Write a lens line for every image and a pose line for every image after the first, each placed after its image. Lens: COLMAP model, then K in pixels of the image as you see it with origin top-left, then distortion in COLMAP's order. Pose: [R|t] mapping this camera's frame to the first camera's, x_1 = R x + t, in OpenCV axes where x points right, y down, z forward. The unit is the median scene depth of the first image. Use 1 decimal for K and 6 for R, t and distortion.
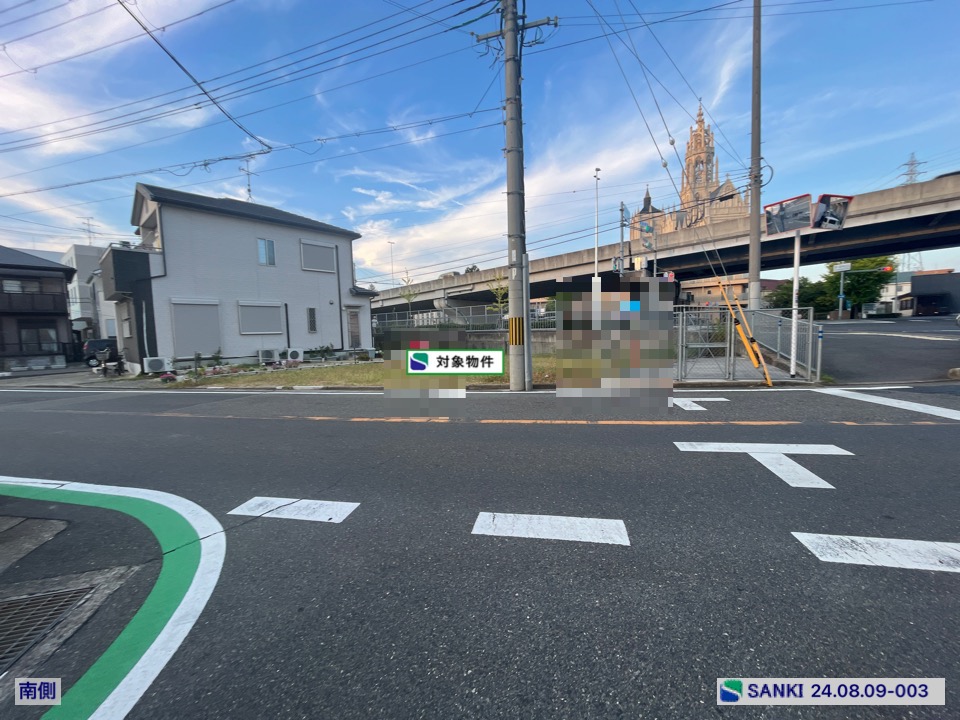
lens RADIAL K [[385.9, 0, 476.9], [0, 385.9, 360.2], [0, 0, 1]] dist [-0.002168, -0.000306]
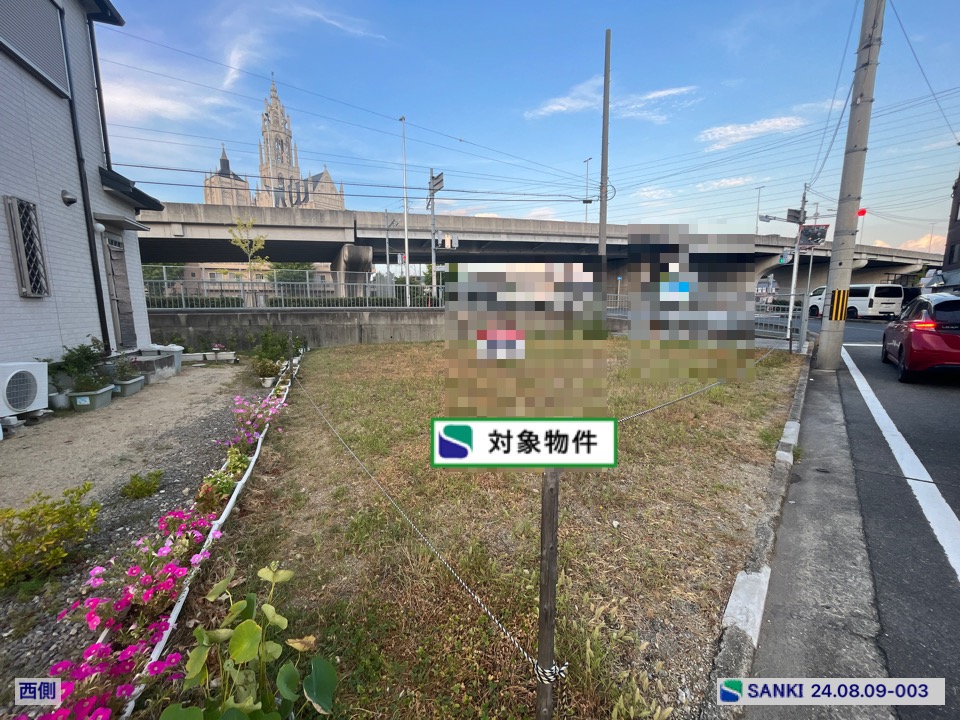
lens RADIAL K [[386.5, 0, 477.2], [0, 386.5, 360.5], [0, 0, 1]] dist [-0.001616, -0.000530]
pose [[0.472220, -0.094181, 0.876435, -0.593044], [0.060737, 0.995389, 0.074239, -0.034660], [-0.879386, 0.018176, 0.475763, 0.698437]]
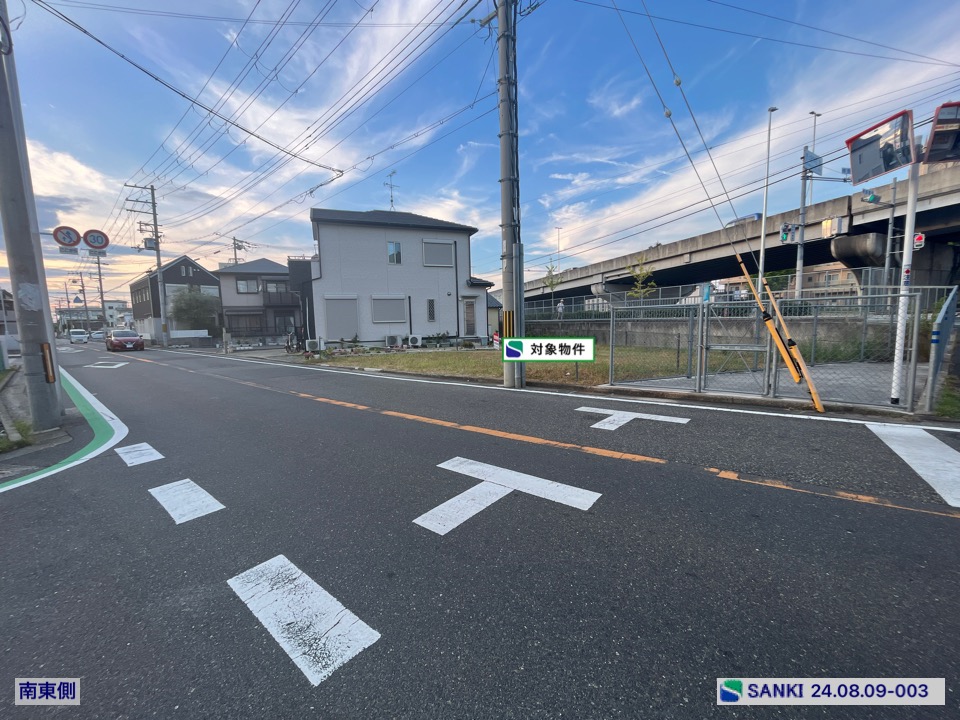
lens RADIAL K [[386.5, 0, 477.2], [0, 386.5, 360.5], [0, 0, 1]] dist [-0.001616, -0.000530]
pose [[0.888374, 0.052712, -0.456084, 0.249898], [-0.035561, 0.998303, 0.046114, -0.015342], [0.457740, -0.024748, 0.888741, 0.056021]]
